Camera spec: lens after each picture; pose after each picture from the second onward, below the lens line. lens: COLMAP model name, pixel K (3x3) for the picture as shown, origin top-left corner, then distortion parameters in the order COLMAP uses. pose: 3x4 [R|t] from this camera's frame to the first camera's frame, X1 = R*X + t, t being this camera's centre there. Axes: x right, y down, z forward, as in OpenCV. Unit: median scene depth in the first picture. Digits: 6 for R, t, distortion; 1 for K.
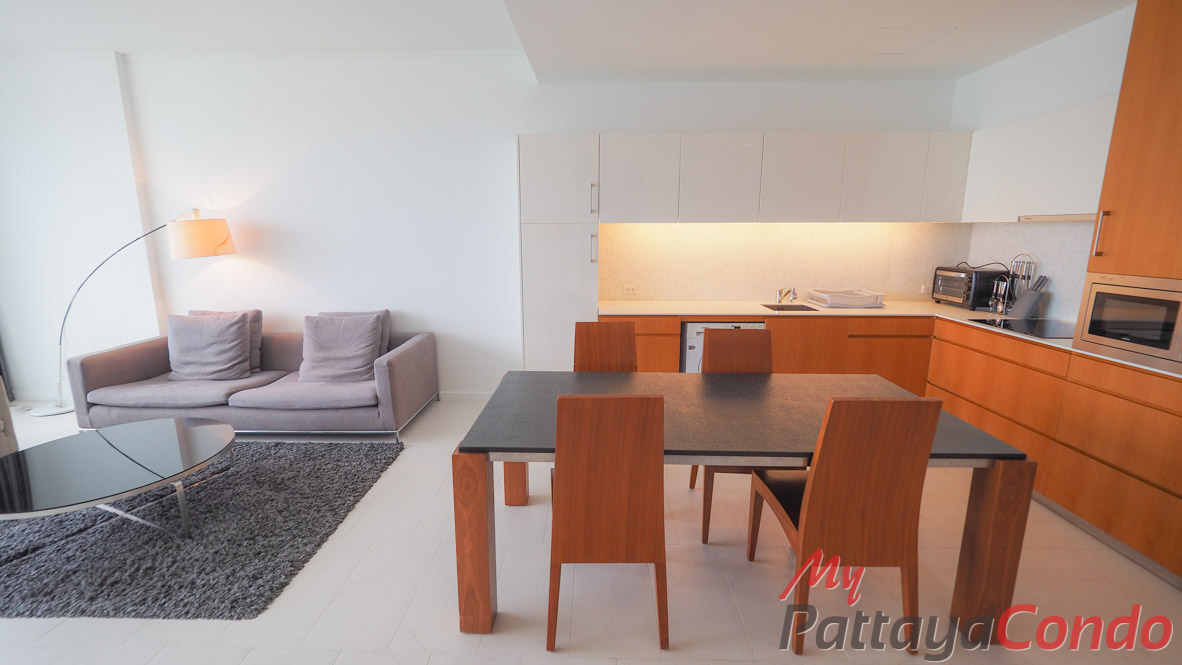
lens RADIAL K [[501.2, 0, 586.6], [0, 501.2, 327.8], [0, 0, 1]] dist [-0.003541, -0.000810]
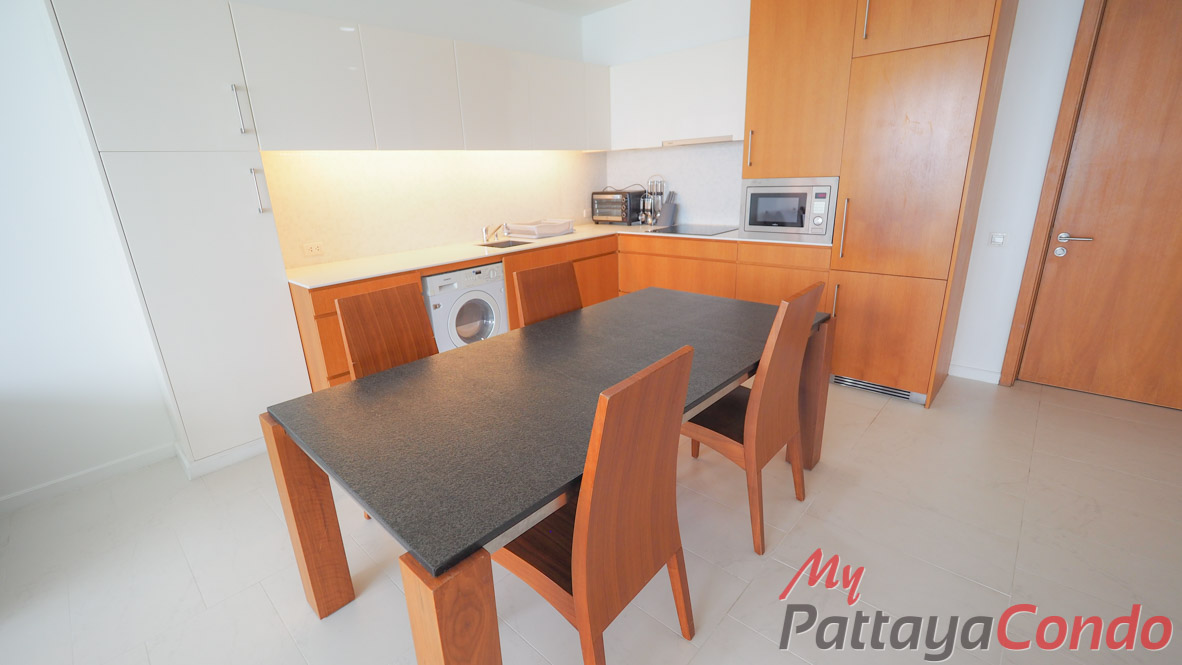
lens RADIAL K [[495.9, 0, 578.3], [0, 495.9, 331.1], [0, 0, 1]] dist [-0.003725, -0.001216]
pose [[0.669154, -0.252781, 0.698810, -0.213448], [0.183682, 0.967451, 0.174070, -0.020601], [-0.720065, 0.011879, 0.693805, 0.274858]]
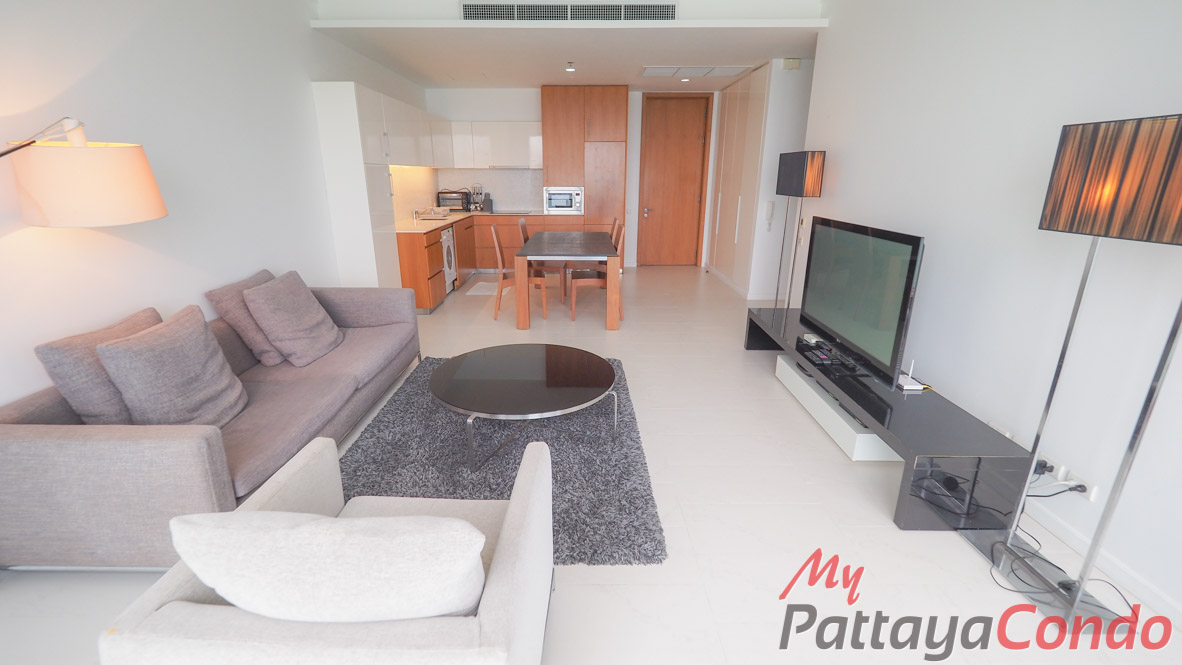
lens RADIAL K [[511.7, 0, 576.4], [0, 511.7, 326.7], [0, 0, 1]] dist [-0.003648, 0.000070]
pose [[-0.021802, -0.286005, 0.957980, -1.452360], [0.191945, 0.939185, 0.284762, -0.108070], [-0.981164, 0.190088, 0.034421, 0.590458]]
